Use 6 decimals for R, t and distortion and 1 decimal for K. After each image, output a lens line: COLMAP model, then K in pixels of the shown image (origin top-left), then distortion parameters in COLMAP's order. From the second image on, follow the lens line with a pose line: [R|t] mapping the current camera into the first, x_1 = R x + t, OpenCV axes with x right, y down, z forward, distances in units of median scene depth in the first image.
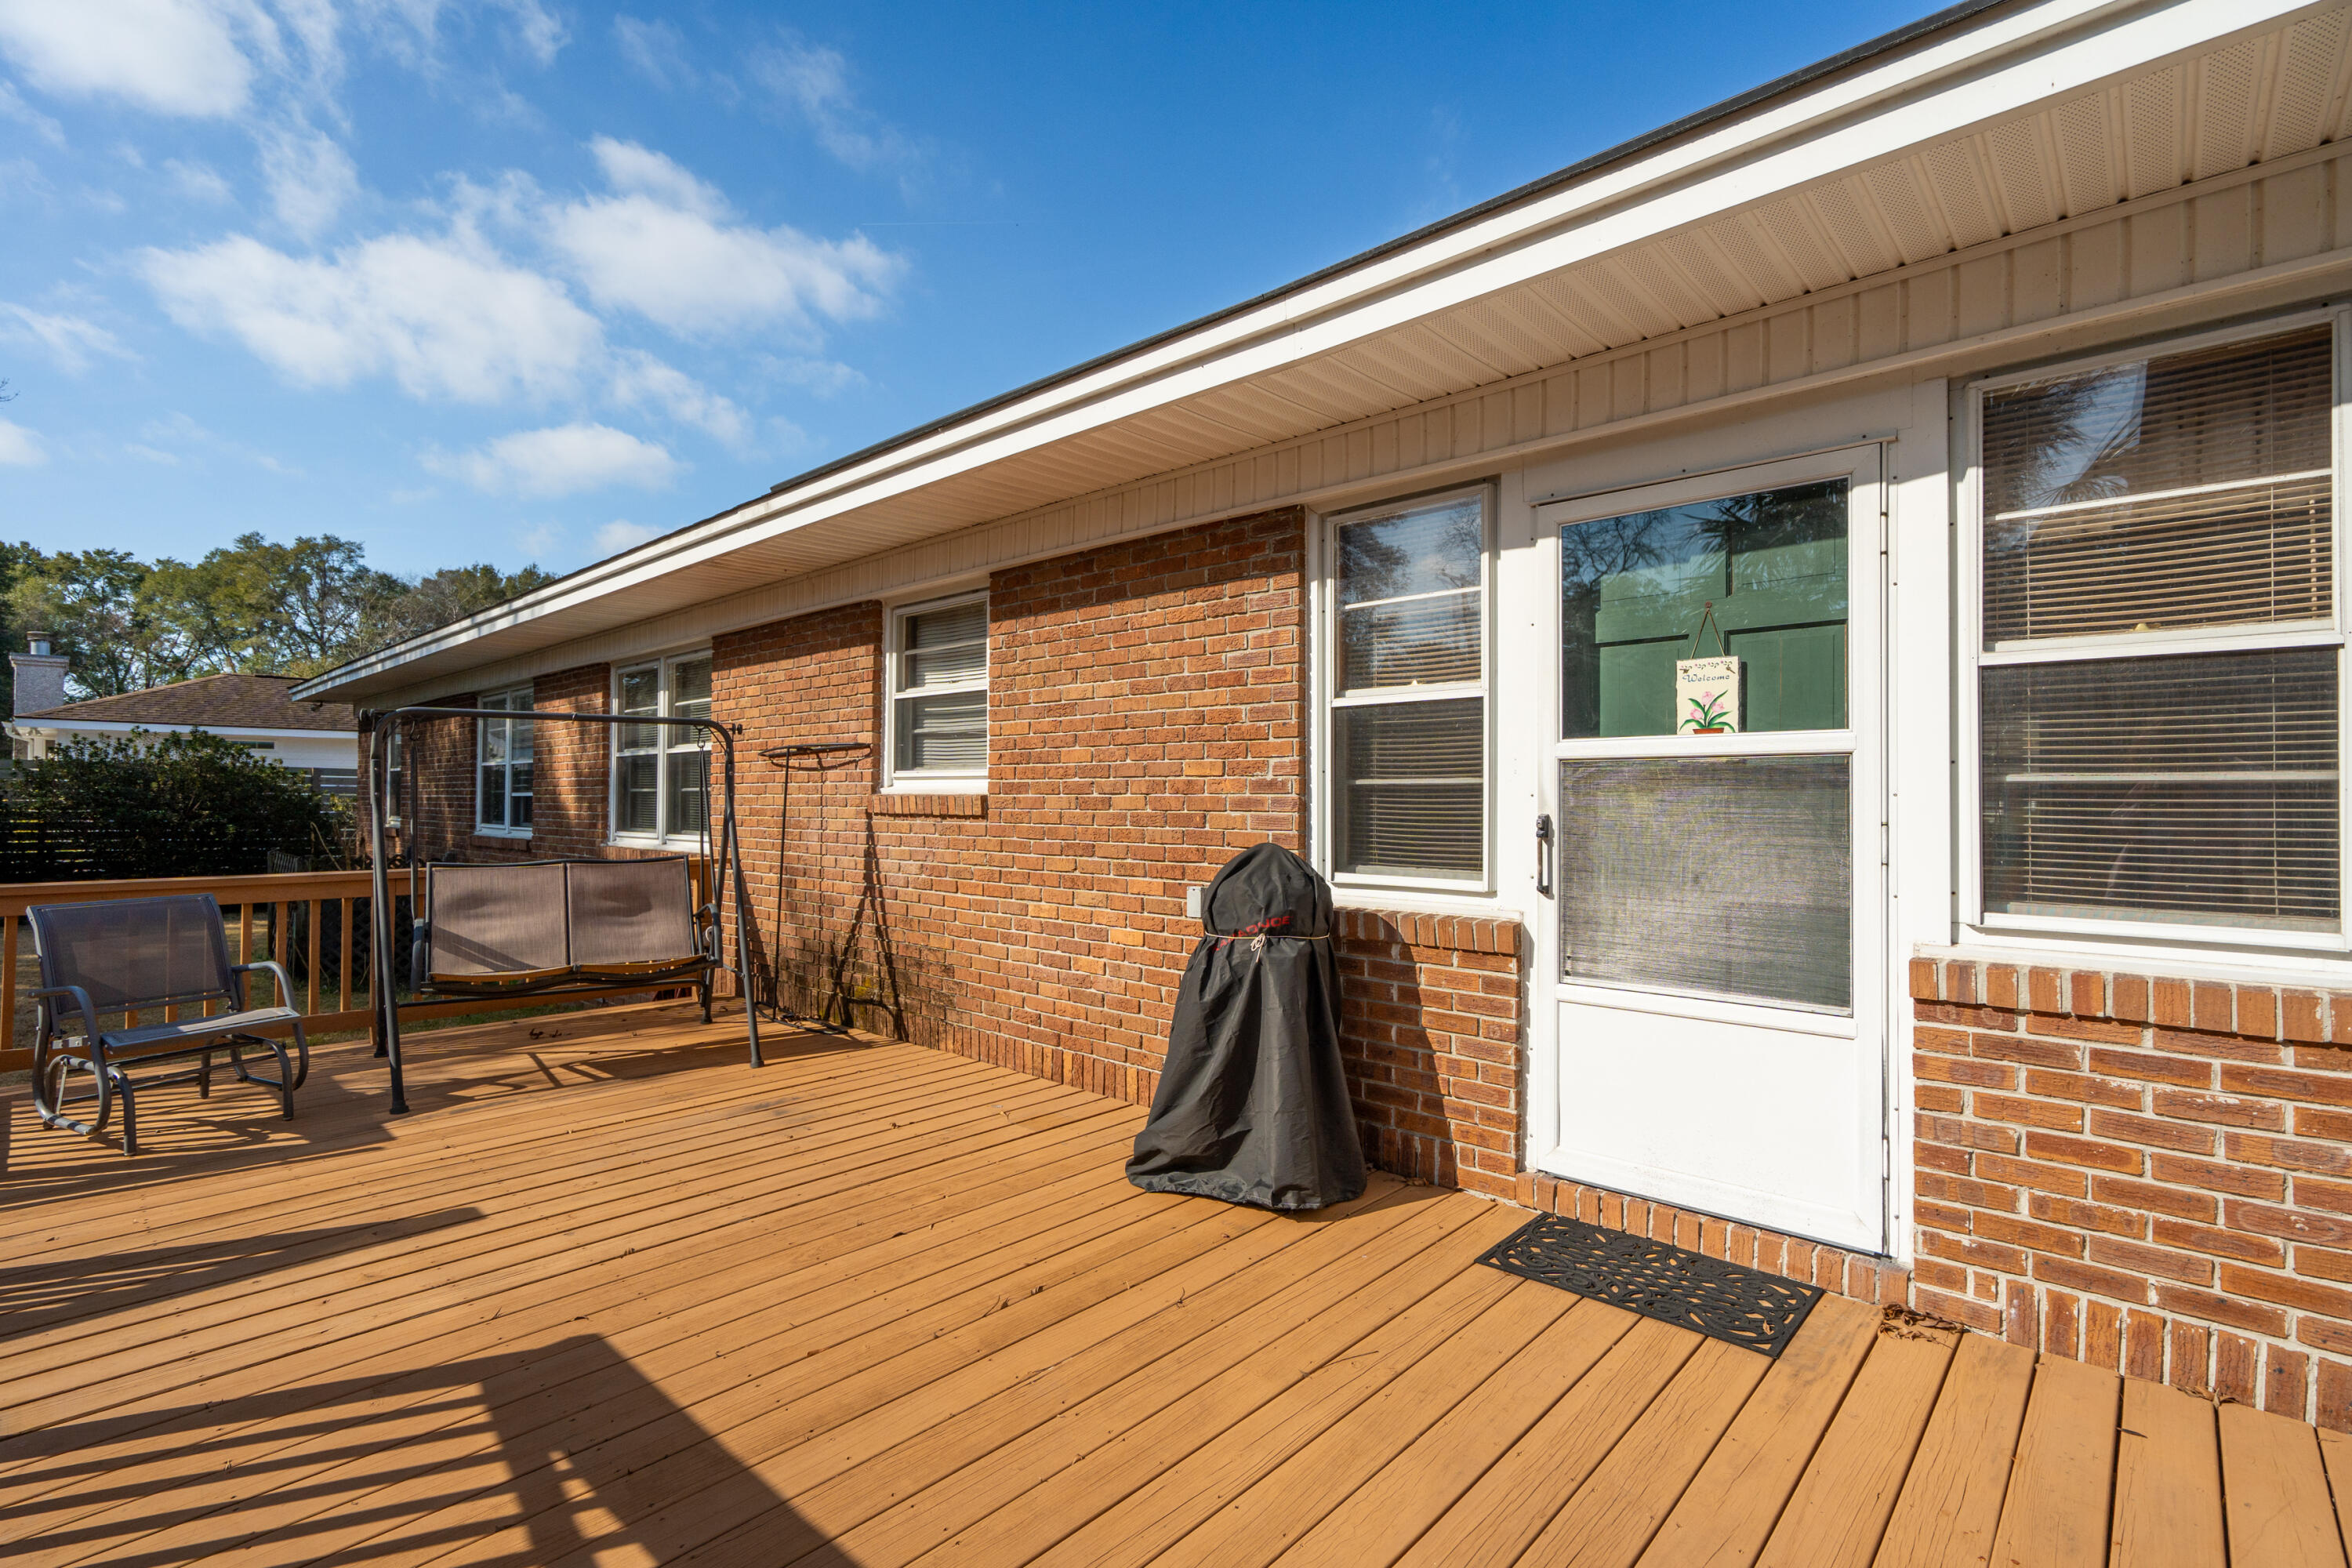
lens RADIAL K [[1079.6, 0, 1167.1], [0, 1079.6, 783.5], [0, 0, 1]] dist [0.000627, 0.000478]
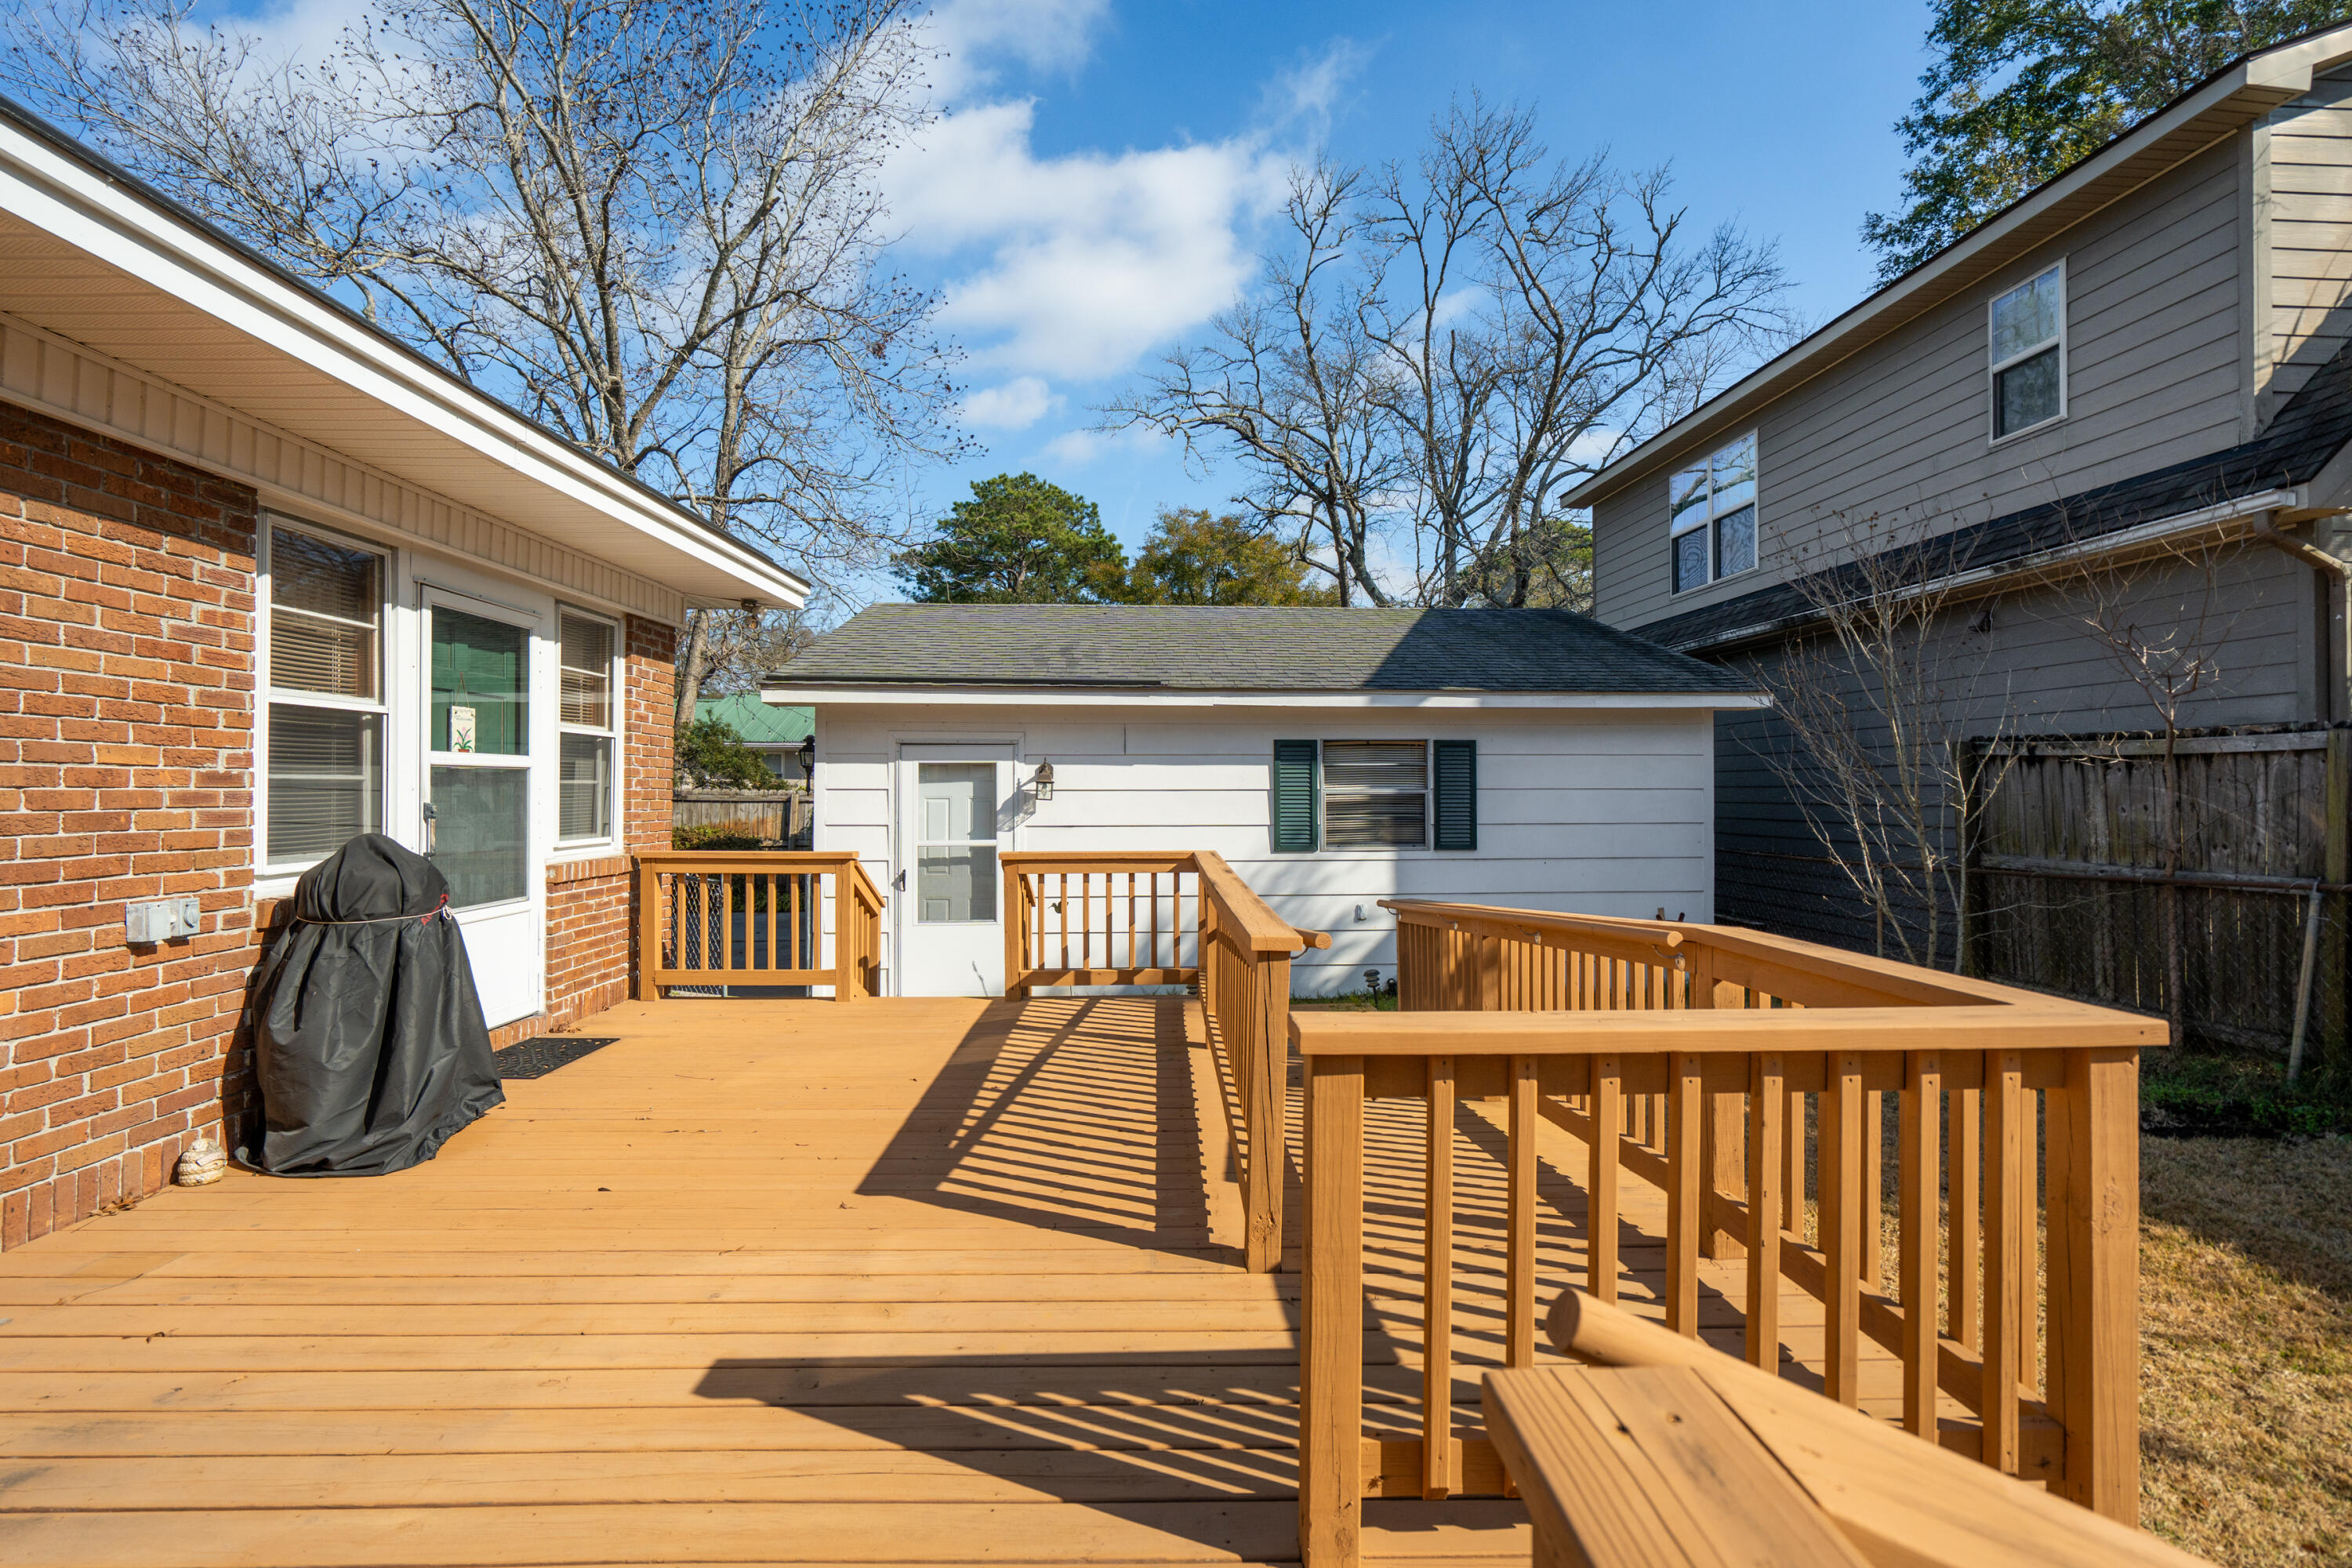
lens RADIAL K [[1092.1, 0, 1165.7], [0, 1092.1, 780.7], [0, 0, 1]] dist [-0.001996, -0.000179]
pose [[-0.691167, 0.001819, 0.722693, -1.458038], [-0.013635, 0.999786, -0.015556, 0.009304], [-0.722567, -0.020606, -0.690994, 1.369105]]
